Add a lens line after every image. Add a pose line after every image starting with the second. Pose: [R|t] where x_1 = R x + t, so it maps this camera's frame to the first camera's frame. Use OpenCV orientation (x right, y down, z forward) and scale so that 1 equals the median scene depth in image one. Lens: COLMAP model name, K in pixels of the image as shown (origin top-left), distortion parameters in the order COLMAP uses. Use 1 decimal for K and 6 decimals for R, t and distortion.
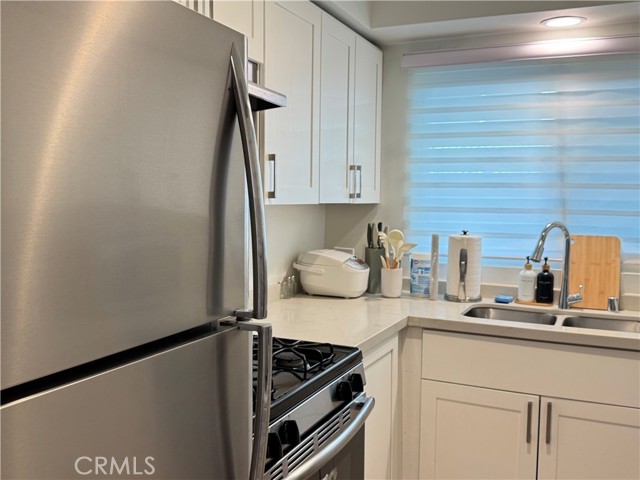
lens RADIAL K [[645.3, 0, 308.9], [0, 645.3, 241.6], [0, 0, 1]] dist [0.054970, 0.000000]
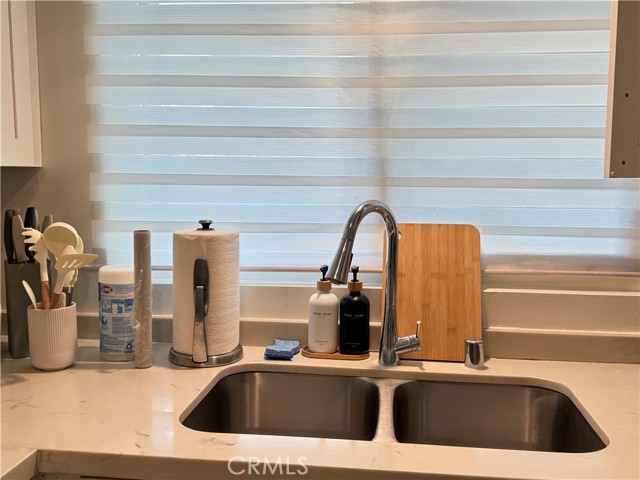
lens RADIAL K [[627.6, 0, 323.8], [0, 627.6, 244.7], [0, 0, 1]] dist [0.096722, 0.000000]
pose [[0.949731, -0.043889, 0.309975, 0.180306], [0.030256, 0.998357, 0.048657, -0.019947], [-0.311601, -0.036832, 0.949499, 0.516569]]
